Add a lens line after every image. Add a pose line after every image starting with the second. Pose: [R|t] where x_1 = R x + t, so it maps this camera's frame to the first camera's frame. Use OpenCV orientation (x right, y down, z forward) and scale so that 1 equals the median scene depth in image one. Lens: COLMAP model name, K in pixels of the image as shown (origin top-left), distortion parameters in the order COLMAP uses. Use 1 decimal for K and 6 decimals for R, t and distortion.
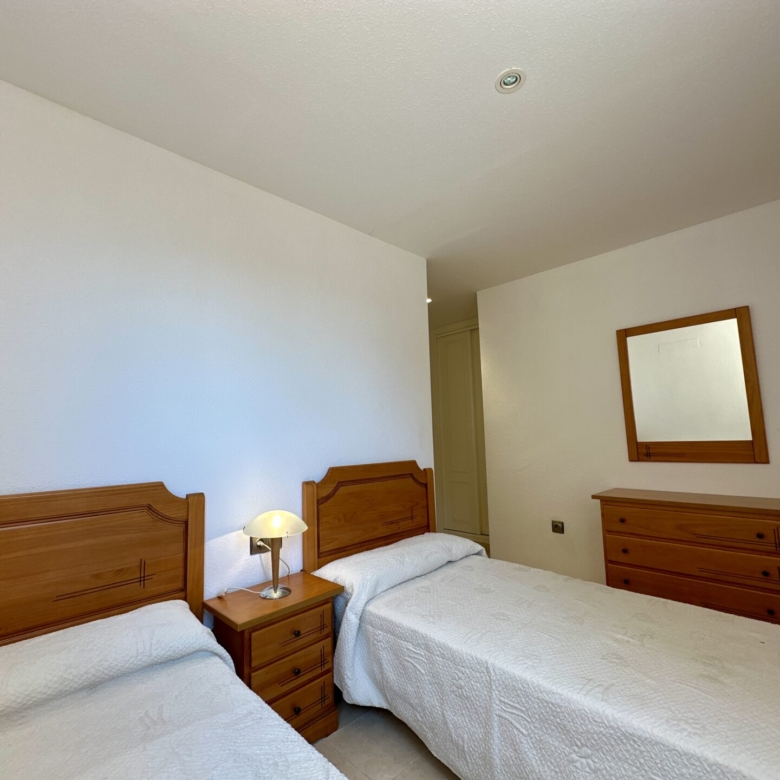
lens RADIAL K [[414.2, 0, 386.4], [0, 414.2, 391.3], [0, 0, 1]] dist [-0.003155, 0.001274]
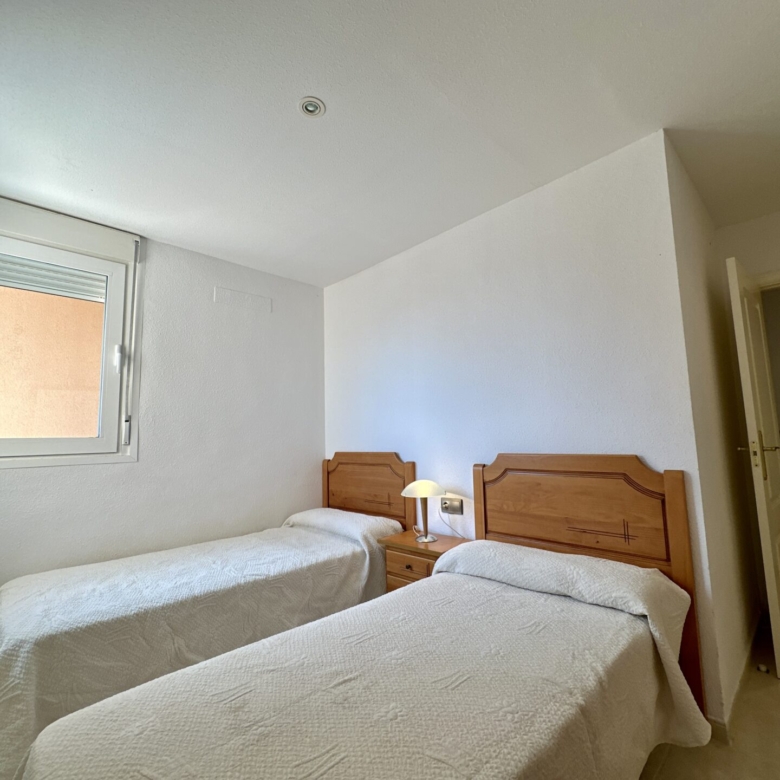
lens RADIAL K [[414.2, 0, 389.6], [0, 414.2, 389.8], [0, 0, 1]] dist [-0.003155, 0.001274]
pose [[0.012506, -0.061758, -0.998013, 0.953852], [0.158304, 0.985626, -0.059008, 0.045838], [0.987311, -0.157251, 0.022103, 0.773074]]
